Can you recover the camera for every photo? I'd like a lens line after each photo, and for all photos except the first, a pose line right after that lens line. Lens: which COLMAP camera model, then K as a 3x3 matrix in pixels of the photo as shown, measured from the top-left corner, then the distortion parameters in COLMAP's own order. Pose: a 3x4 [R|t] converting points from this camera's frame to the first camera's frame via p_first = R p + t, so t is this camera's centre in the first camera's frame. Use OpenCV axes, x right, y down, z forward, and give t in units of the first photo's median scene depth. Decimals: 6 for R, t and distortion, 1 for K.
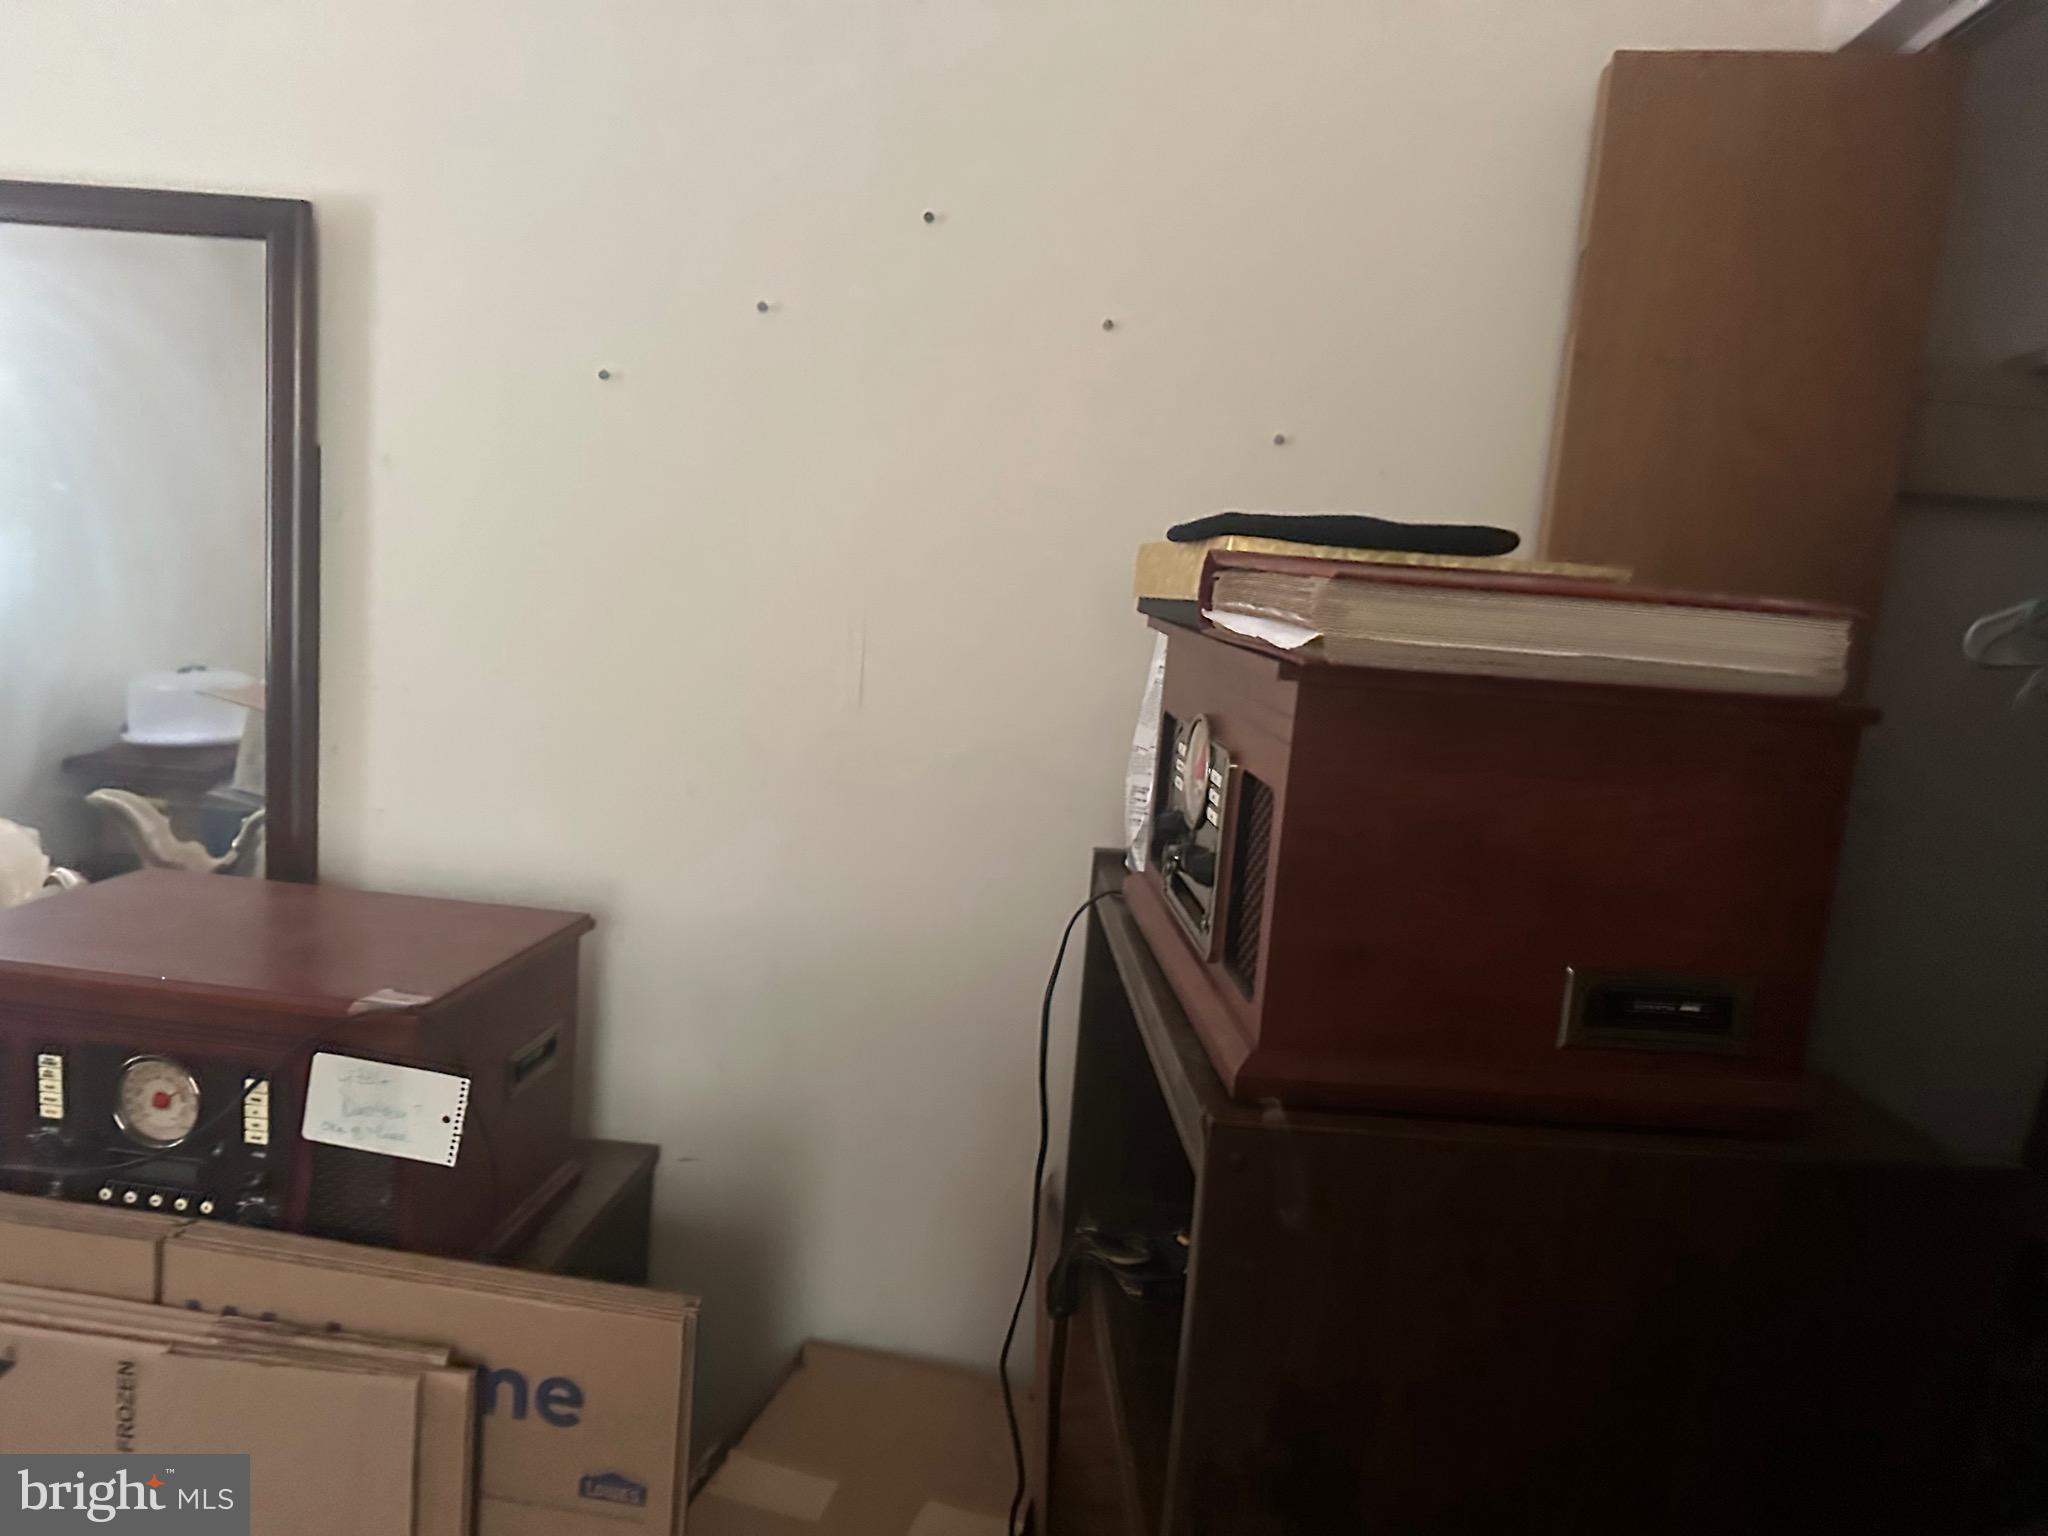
lens RADIAL K [[1492.0, 0, 1035.0], [0, 1492.0, 765.9], [0, 0, 1]] dist [0.066767, -0.048259]
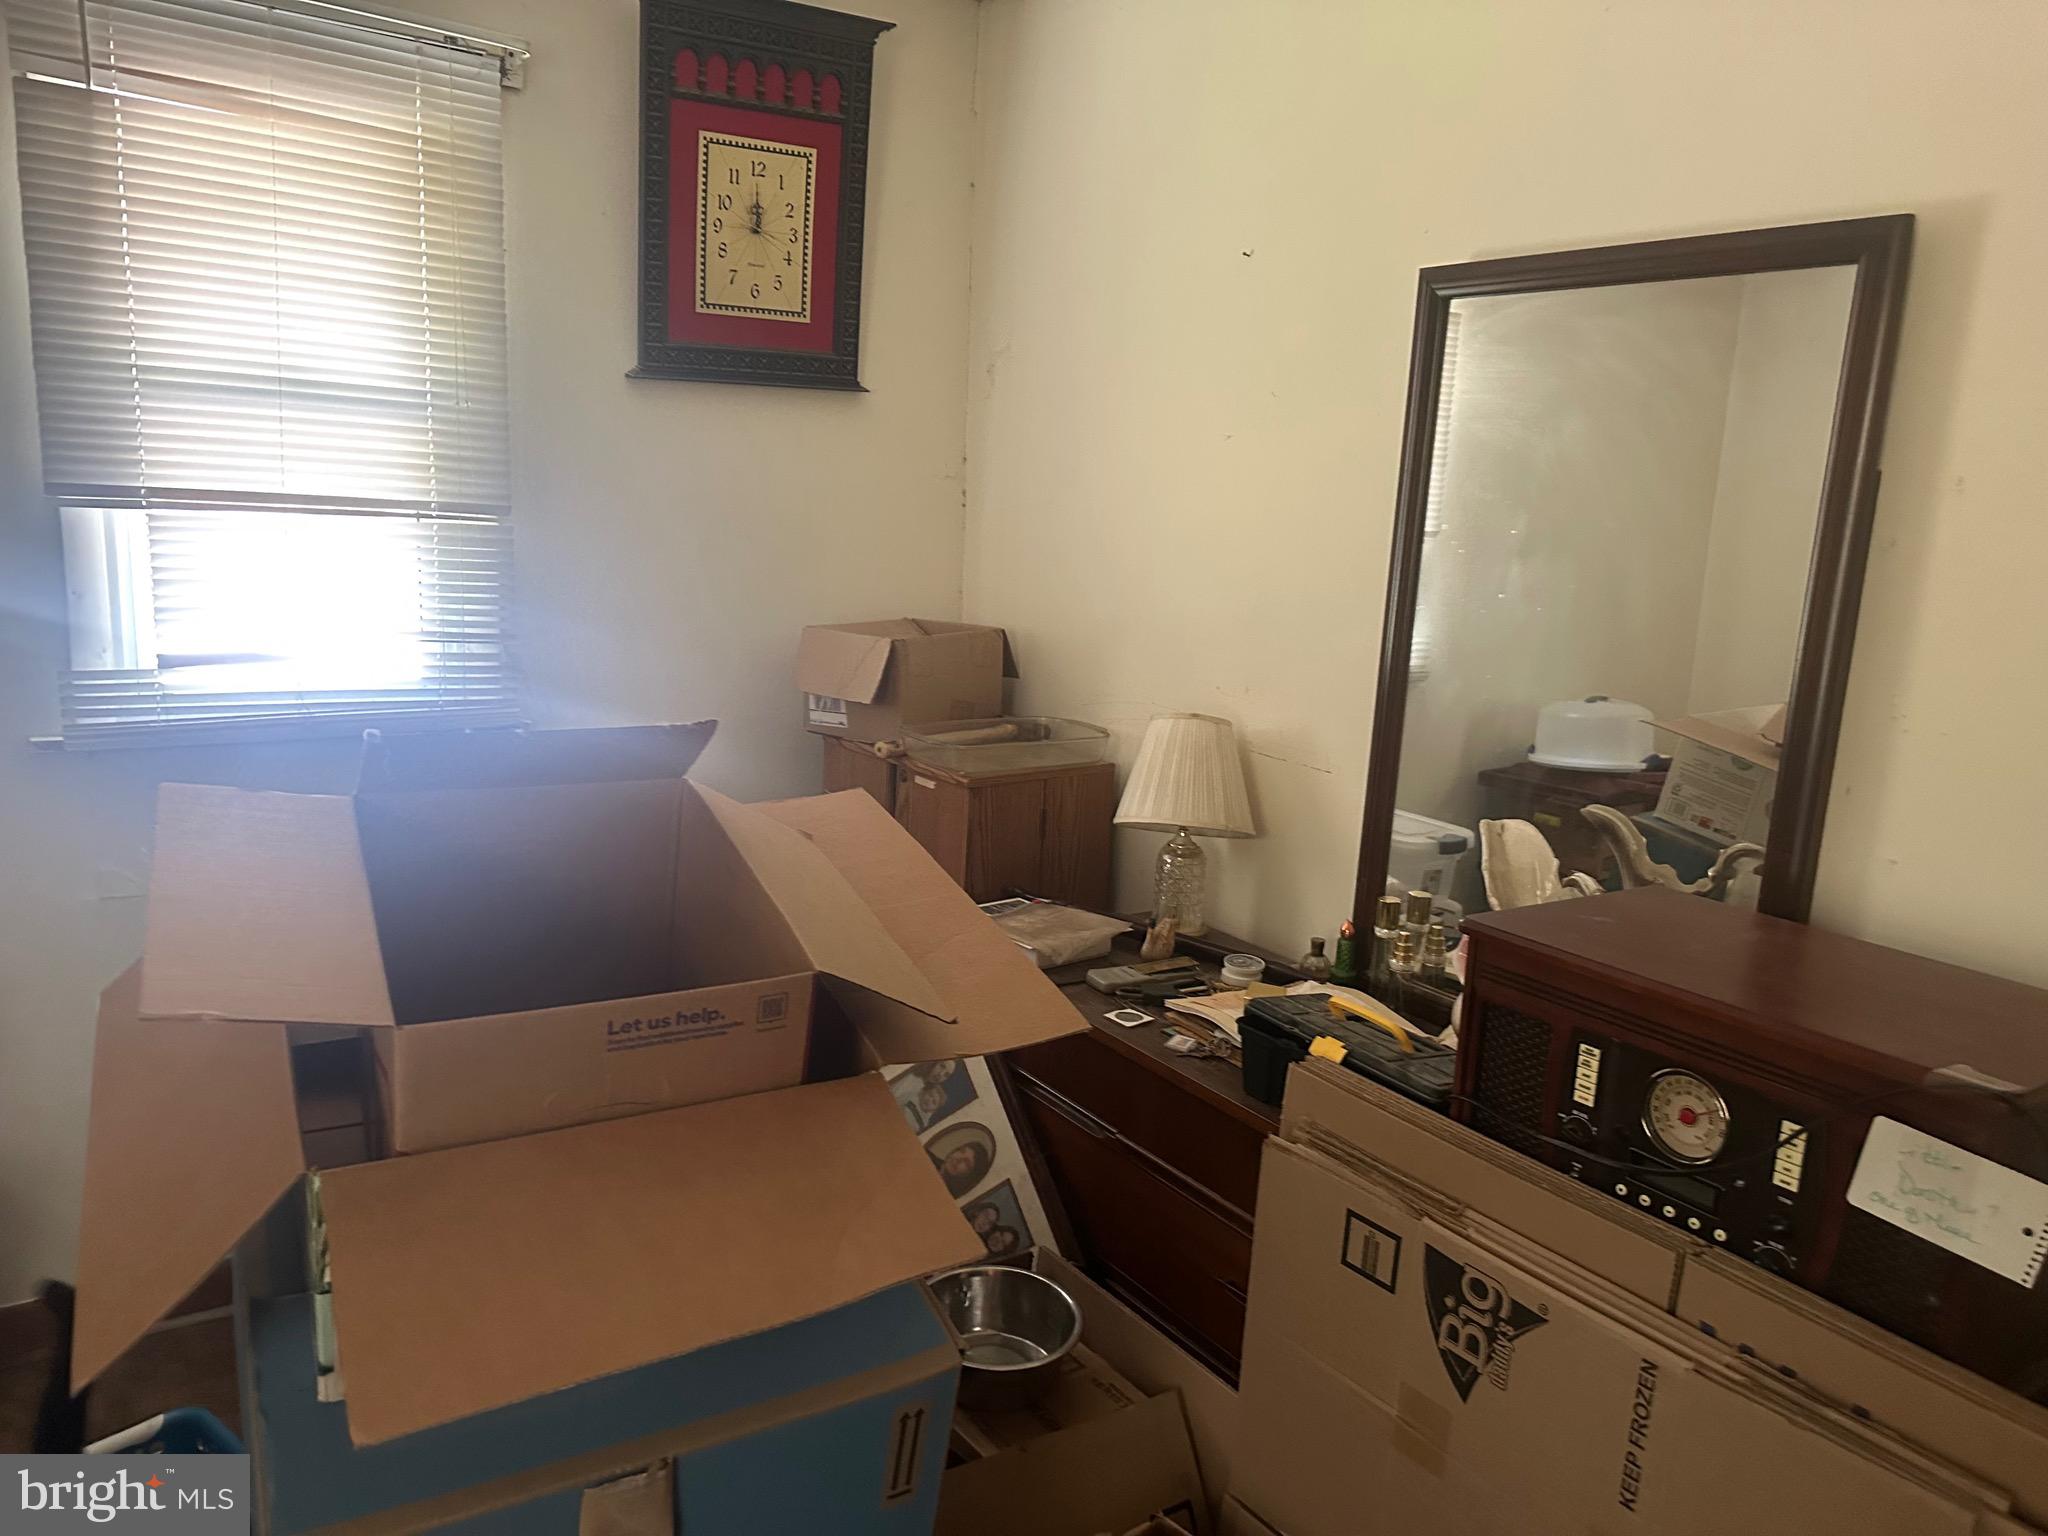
lens RADIAL K [[1492.0, 0, 1035.0], [0, 1492.0, 765.9], [0, 0, 1]] dist [0.066767, -0.048259]
pose [[0.672113, 0.094868, -0.734346, -0.146467], [-0.114885, 0.993109, 0.023148, 0.013114], [0.731482, 0.068807, 0.678380, -0.026252]]
